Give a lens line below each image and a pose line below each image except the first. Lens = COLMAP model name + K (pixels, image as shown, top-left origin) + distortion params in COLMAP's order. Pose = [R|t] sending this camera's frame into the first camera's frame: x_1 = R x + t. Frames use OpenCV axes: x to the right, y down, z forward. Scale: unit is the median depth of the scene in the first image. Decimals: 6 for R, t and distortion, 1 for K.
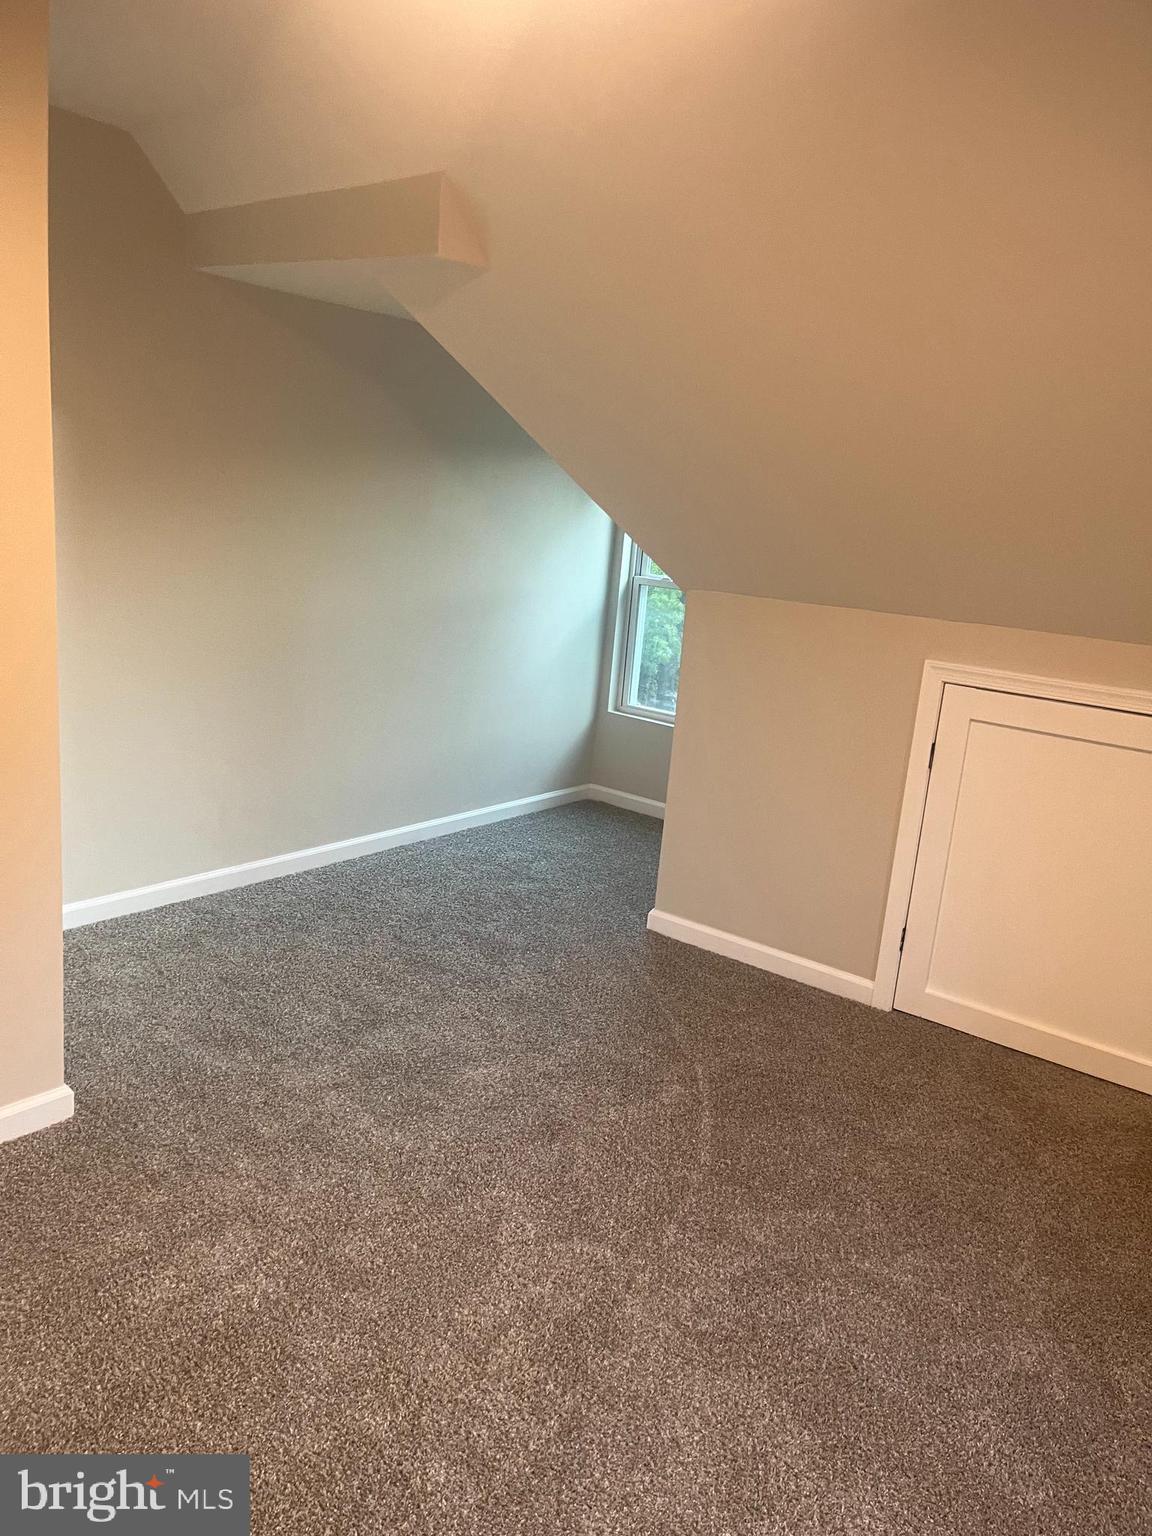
lens RADIAL K [[1153.4, 0, 578.1], [0, 1153.4, 762.9], [0, 0, 1]] dist [0.067050, -0.095549]
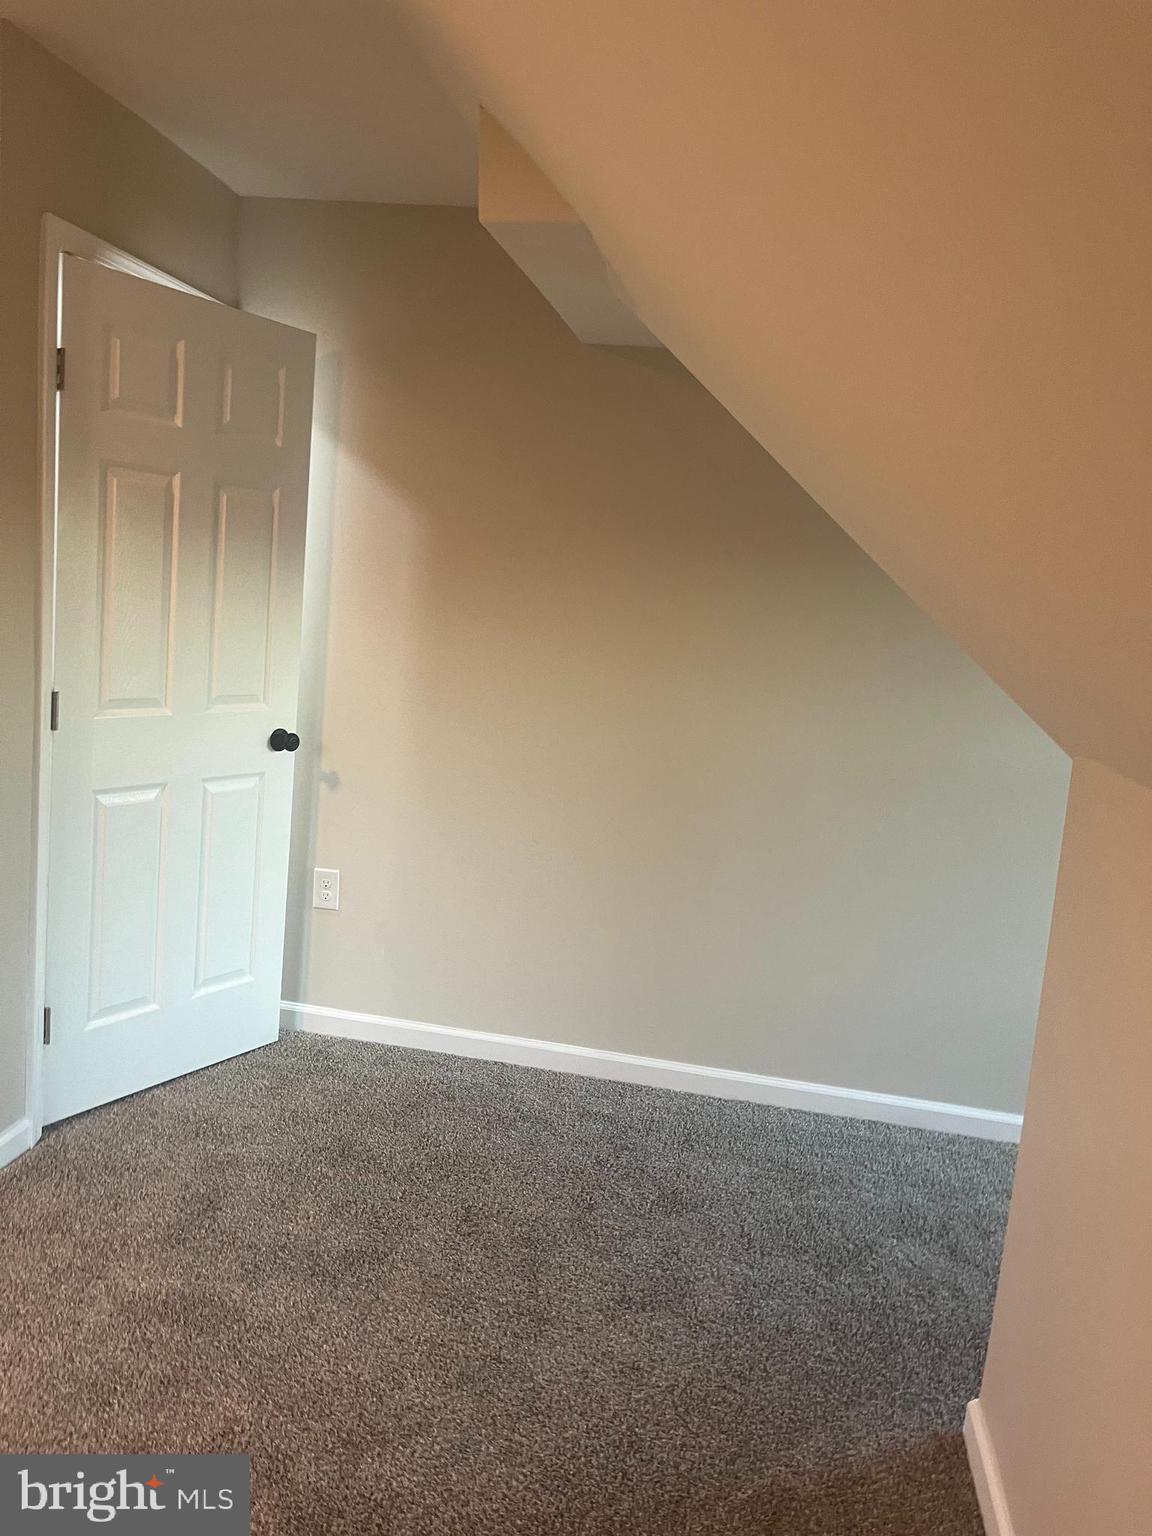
lens RADIAL K [[1153.4, 0, 575.6], [0, 1153.4, 768.0], [0, 0, 1]] dist [0.067050, -0.095549]
pose [[0.491221, 0.103092, -0.864913, 0.432091], [-0.249244, 0.968087, -0.026166, -0.088029], [0.834614, 0.228427, 0.501240, 0.616251]]
